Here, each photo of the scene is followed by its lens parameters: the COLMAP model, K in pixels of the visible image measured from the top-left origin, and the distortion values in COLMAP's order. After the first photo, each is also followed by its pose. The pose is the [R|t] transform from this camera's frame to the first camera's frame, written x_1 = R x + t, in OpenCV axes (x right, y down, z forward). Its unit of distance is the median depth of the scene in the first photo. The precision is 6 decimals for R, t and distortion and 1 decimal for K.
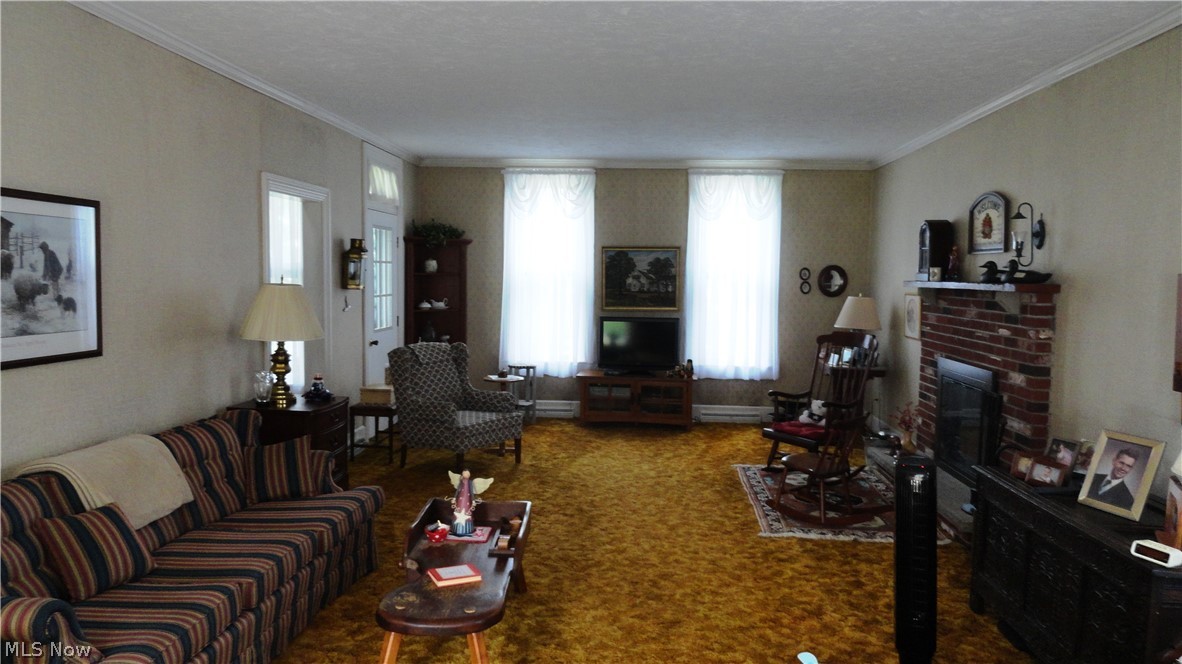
lens RADIAL K [[816.3, 0, 591.0], [0, 816.3, 332.0], [0, 0, 1]] dist [-0.005084, 0.034800]
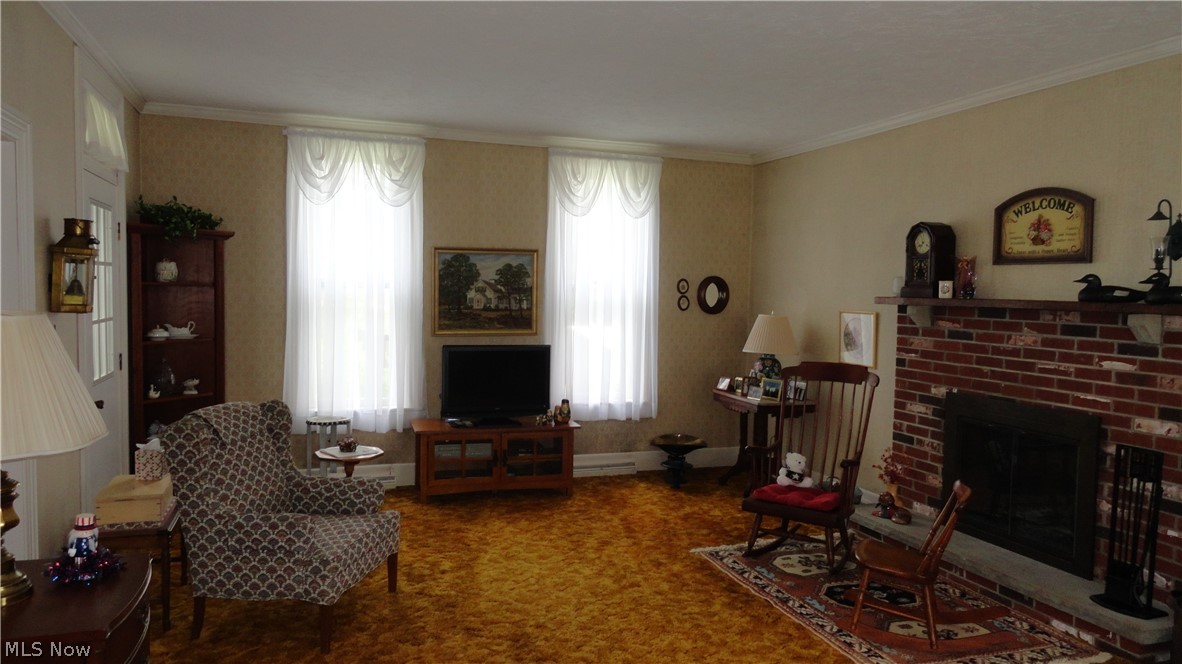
lens RADIAL K [[816.3, 0, 591.0], [0, 816.3, 332.0], [0, 0, 1]] dist [-0.005084, 0.034800]
pose [[0.911692, -0.018568, 0.410455, -0.161306], [0.022742, 0.999727, -0.005288, -0.023458], [-0.410245, 0.014156, 0.911866, 0.295381]]
